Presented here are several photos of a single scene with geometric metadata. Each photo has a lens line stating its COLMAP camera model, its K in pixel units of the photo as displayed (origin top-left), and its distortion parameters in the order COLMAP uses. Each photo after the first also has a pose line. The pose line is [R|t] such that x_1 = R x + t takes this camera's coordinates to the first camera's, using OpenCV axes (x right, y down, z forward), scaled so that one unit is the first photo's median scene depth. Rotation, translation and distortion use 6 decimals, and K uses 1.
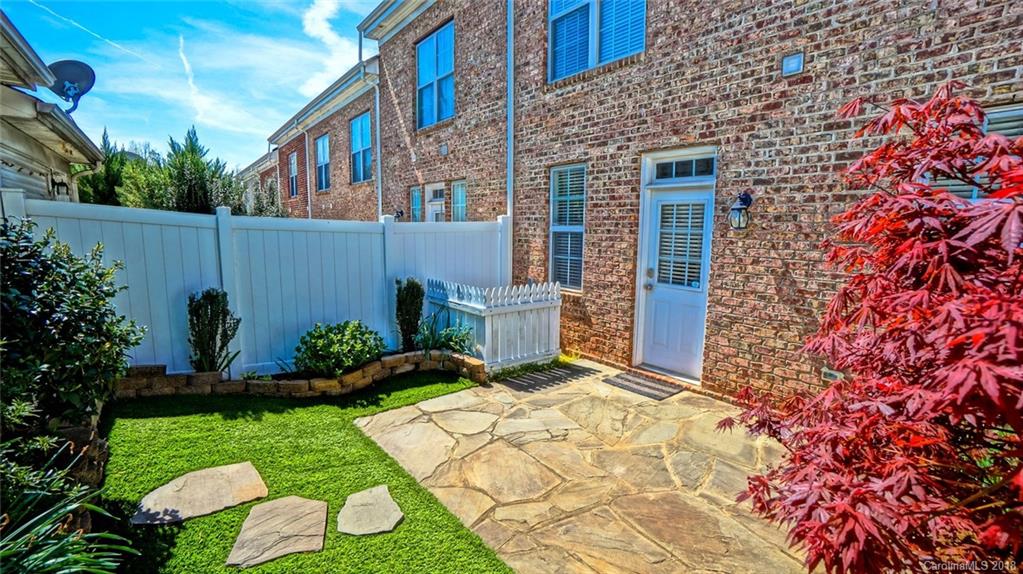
lens RADIAL K [[470.9, 0, 503.5], [0, 470.9, 289.9], [0, 0, 1]] dist [-0.048557, 0.015807]
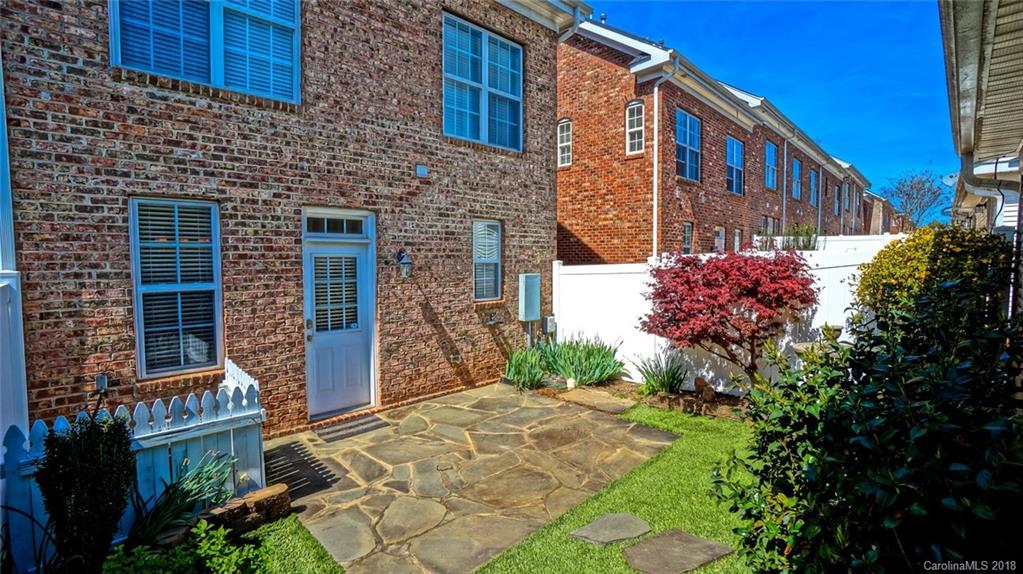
lens RADIAL K [[470.9, 0, 510.1], [0, 470.9, 289.2], [0, 0, 1]] dist [-0.048557, 0.015807]
pose [[-0.142128, -0.072100, 0.987219, -0.759483], [0.137270, 0.986271, 0.091794, -0.148914], [-0.980284, 0.148562, -0.130280, 0.727880]]
